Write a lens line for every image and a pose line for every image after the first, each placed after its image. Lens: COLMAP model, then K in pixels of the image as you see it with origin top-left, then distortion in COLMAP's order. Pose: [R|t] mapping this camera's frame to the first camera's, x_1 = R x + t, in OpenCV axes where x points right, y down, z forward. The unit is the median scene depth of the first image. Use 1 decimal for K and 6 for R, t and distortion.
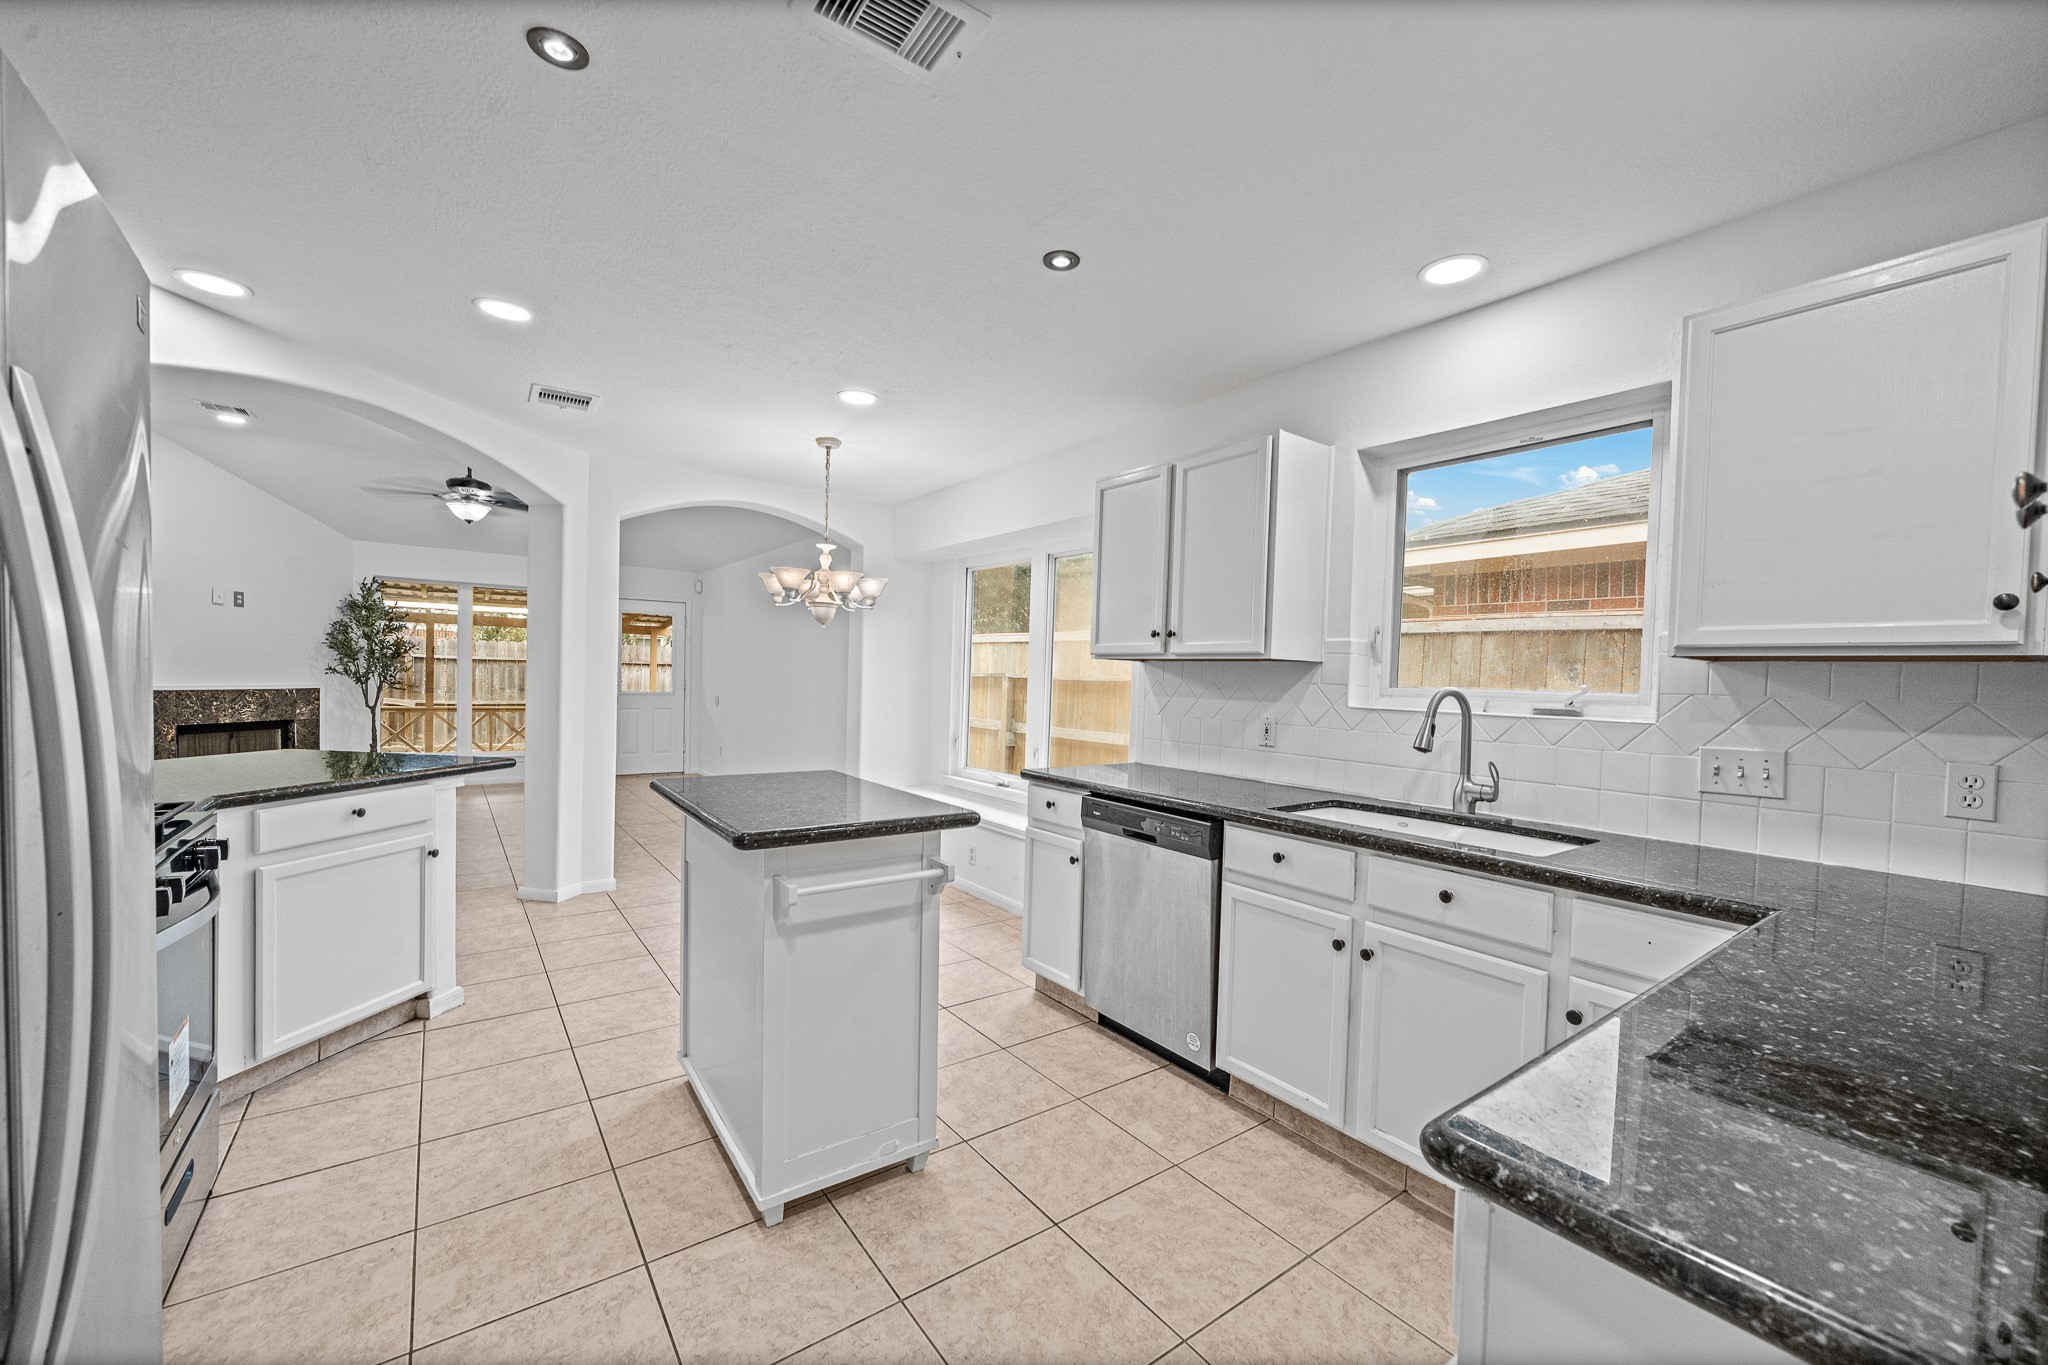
lens RADIAL K [[805.3, 0, 1017.1], [0, 805.3, 691.9], [0, 0, 1]] dist [-0.003065, -0.000297]
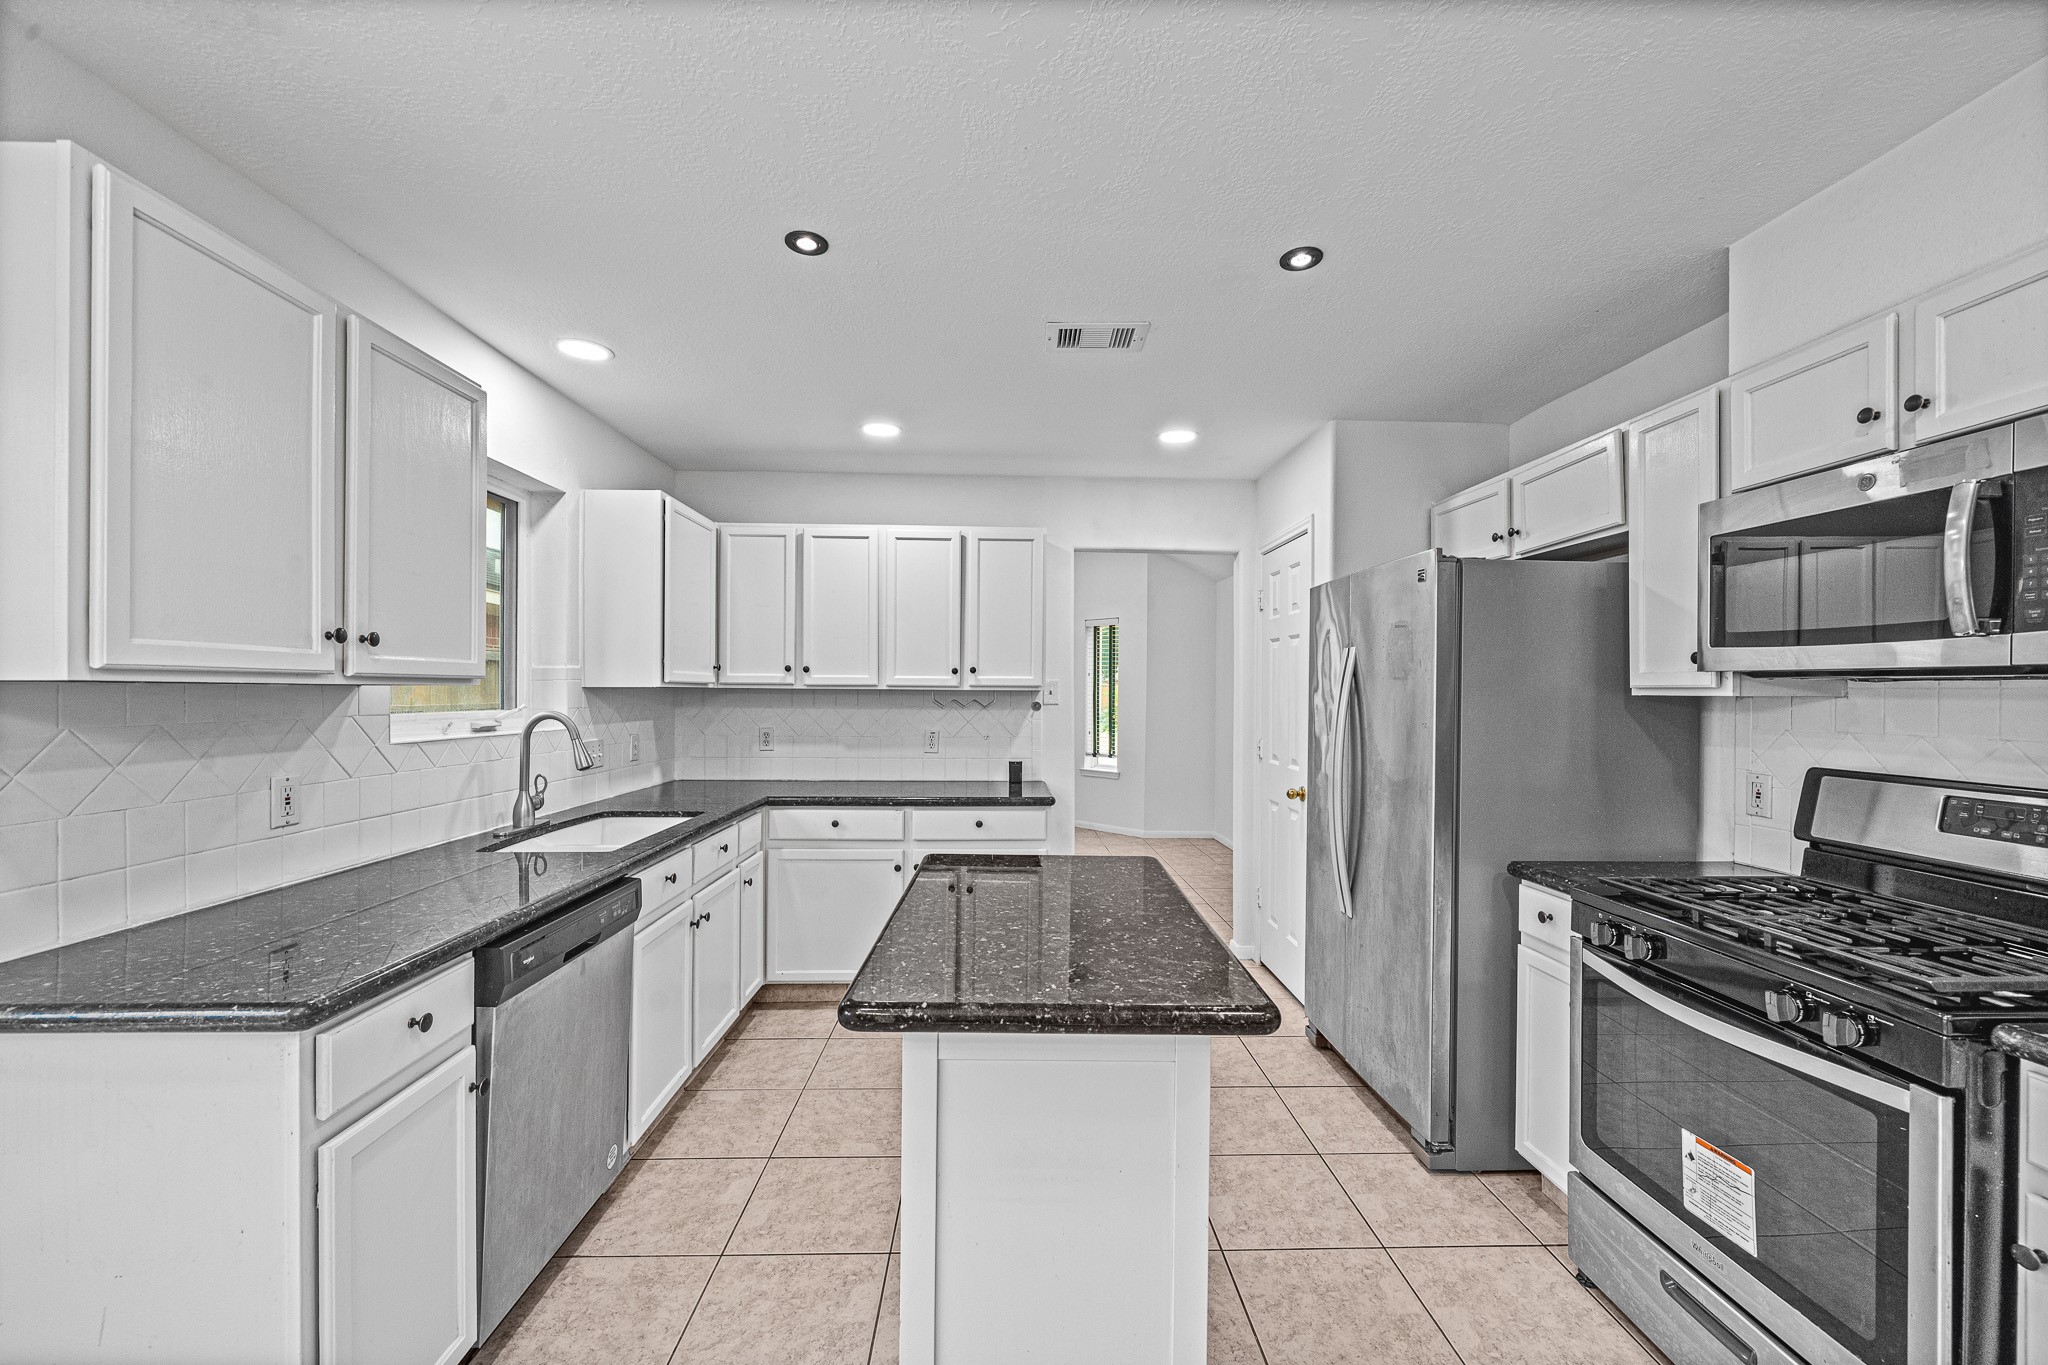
lens RADIAL K [[805.3, 0, 1020.5], [0, 805.3, 693.3], [0, 0, 1]] dist [-0.003065, -0.000297]
pose [[-0.840012, -0.028891, 0.541797, -0.220797], [-0.012721, 0.999356, 0.033567, -0.027350], [-0.542418, 0.021304, -0.839839, 0.567887]]
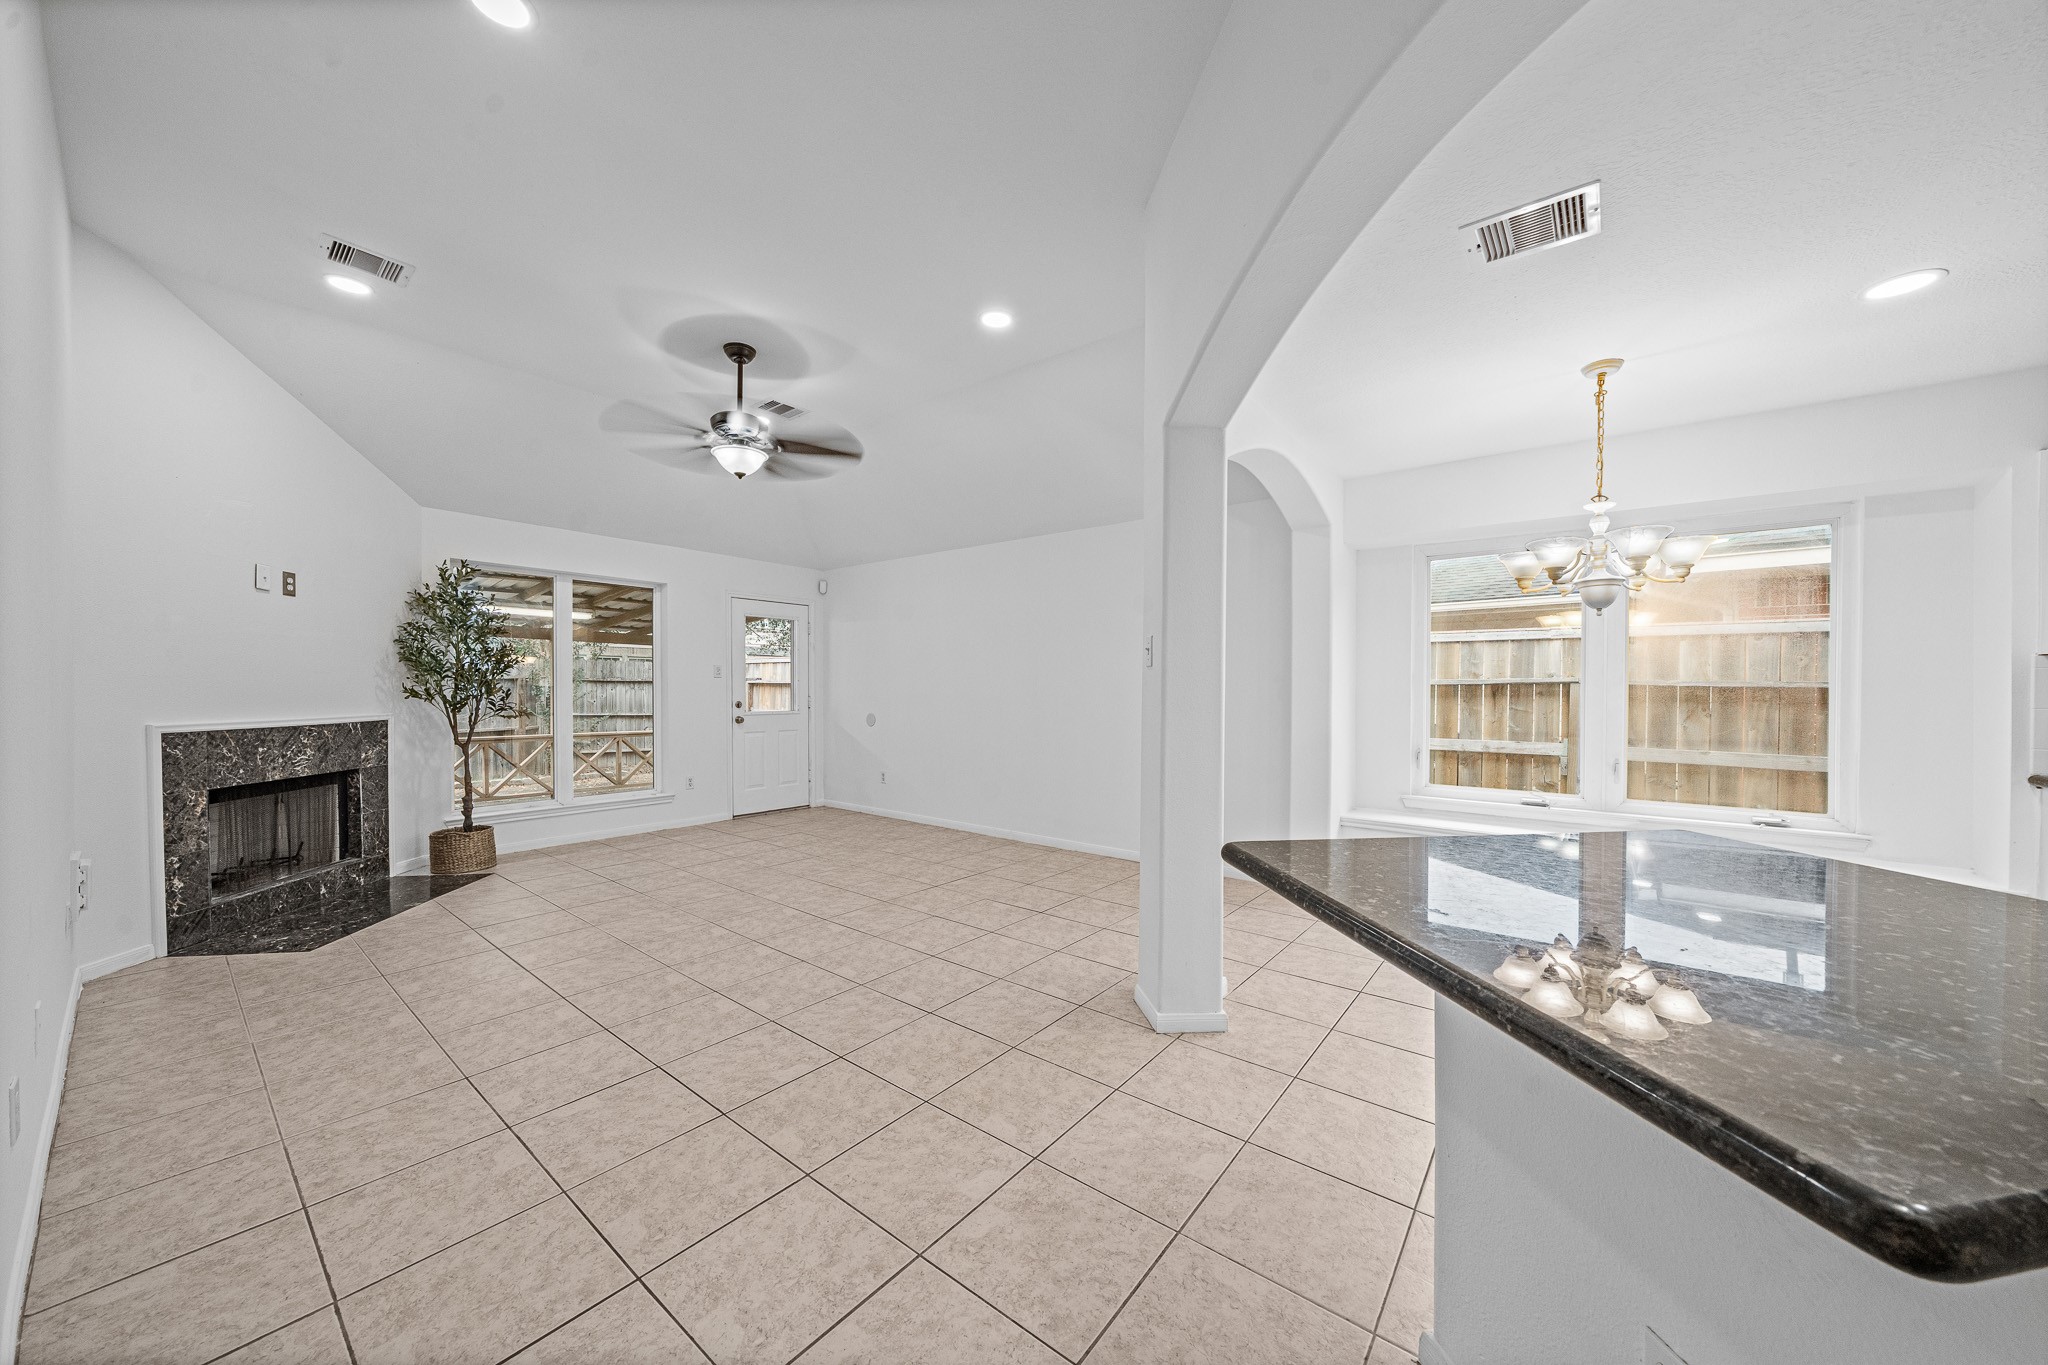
lens RADIAL K [[706.2, 0, 1022.9], [0, 706.2, 696.1], [0, 0, 1]] dist [-0.005608, -0.000450]
pose [[0.962296, -0.022579, 0.271065, -0.597972], [0.025171, 0.999665, -0.006091, -0.009290], [-0.270837, 0.012684, 0.962542, 0.326063]]
